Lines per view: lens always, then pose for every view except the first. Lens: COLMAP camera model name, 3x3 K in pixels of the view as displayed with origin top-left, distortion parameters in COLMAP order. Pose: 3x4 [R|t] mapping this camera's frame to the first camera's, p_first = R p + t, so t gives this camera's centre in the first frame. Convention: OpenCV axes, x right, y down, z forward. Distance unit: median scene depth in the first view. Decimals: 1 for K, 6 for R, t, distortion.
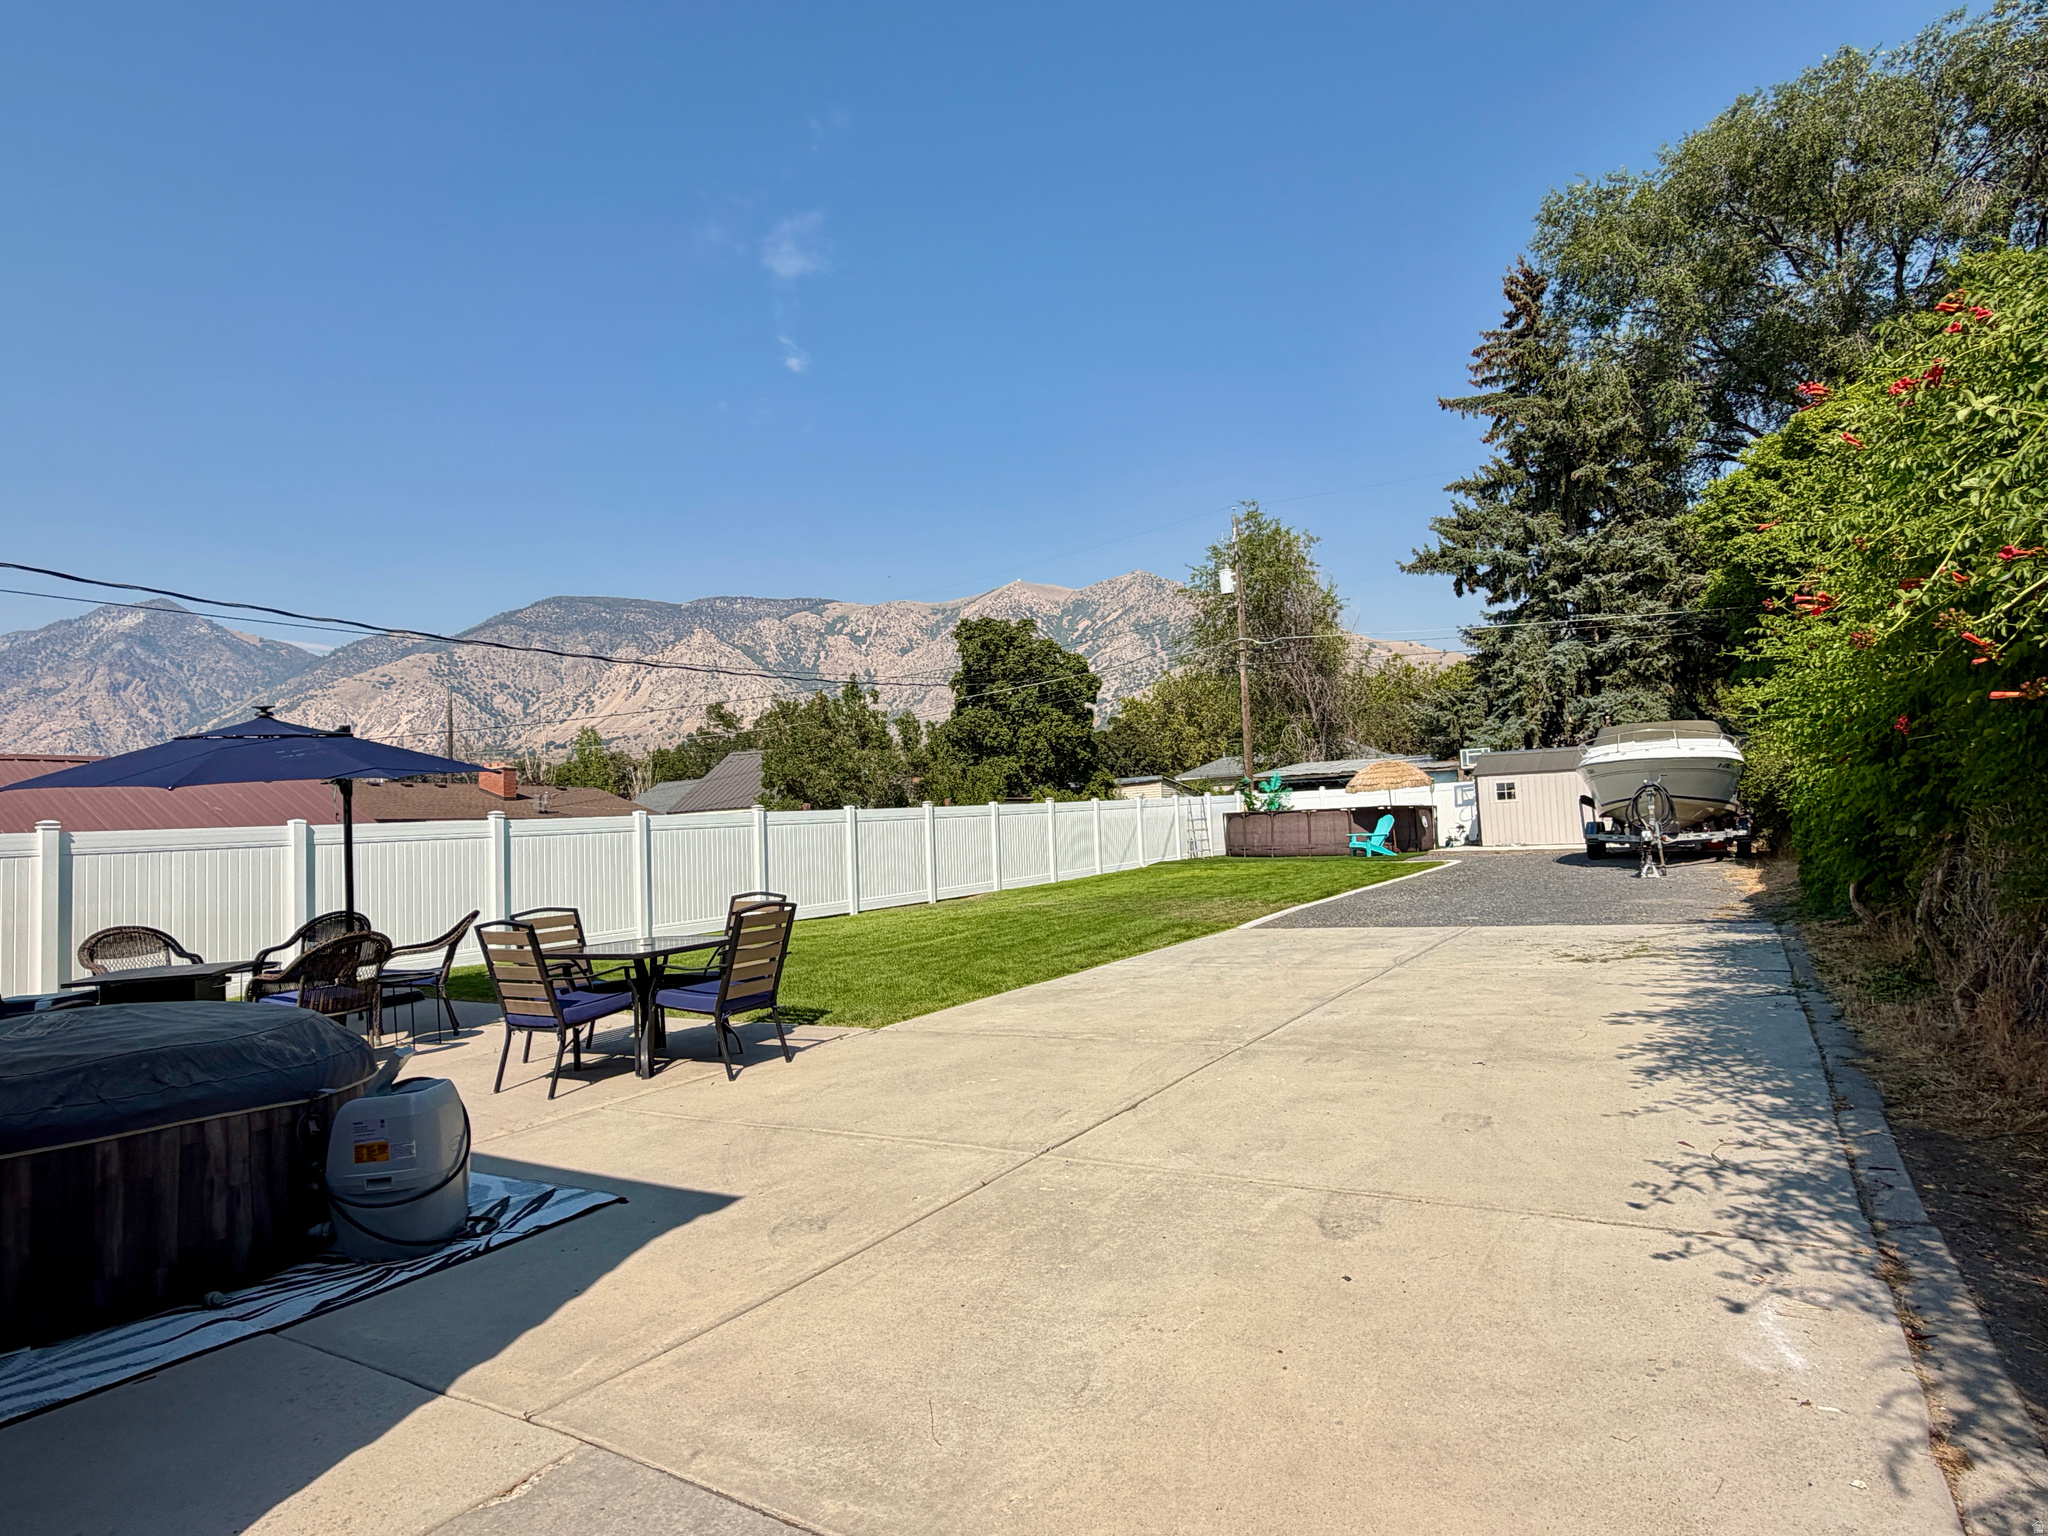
lens RADIAL K [[1119.8, 0, 1024.6], [0, 1119.8, 773.7], [0, 0, 1]] dist [-0.004176, 0.001641]
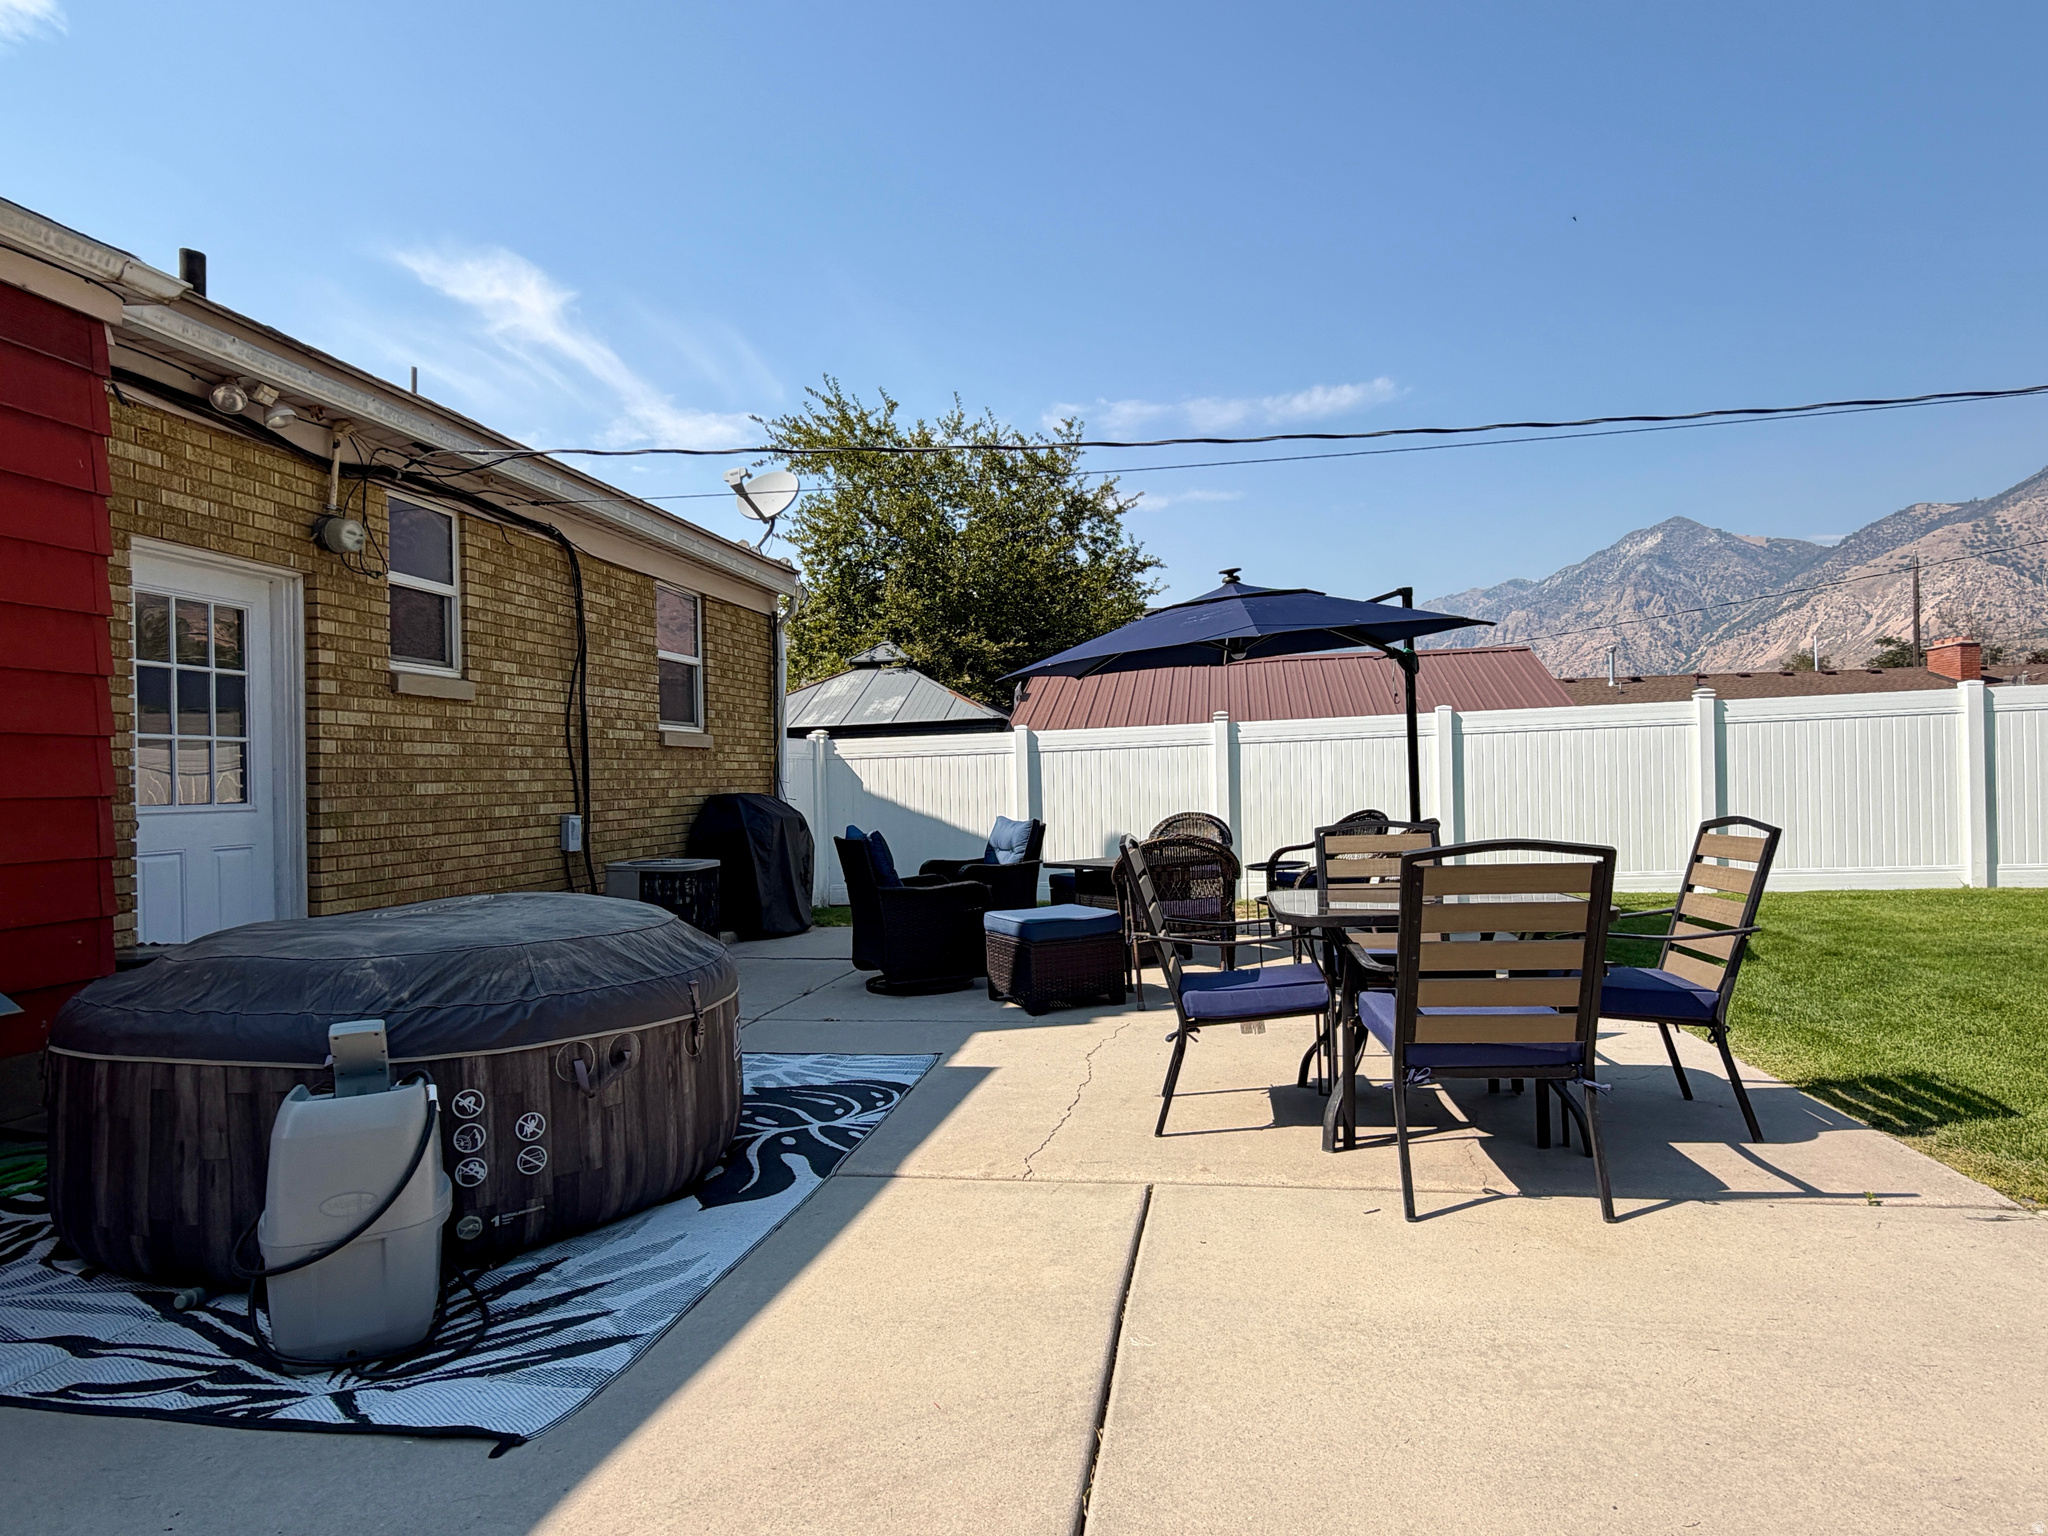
lens RADIAL K [[1119.8, 0, 1024.6], [0, 1119.8, 773.7], [0, 0, 1]] dist [-0.004176, 0.001641]
pose [[0.372611, 0.025621, -0.927634, 0.146917], [0.056829, 0.997113, 0.050367, 0.090676], [0.926246, -0.071484, 0.370079, 1.049194]]
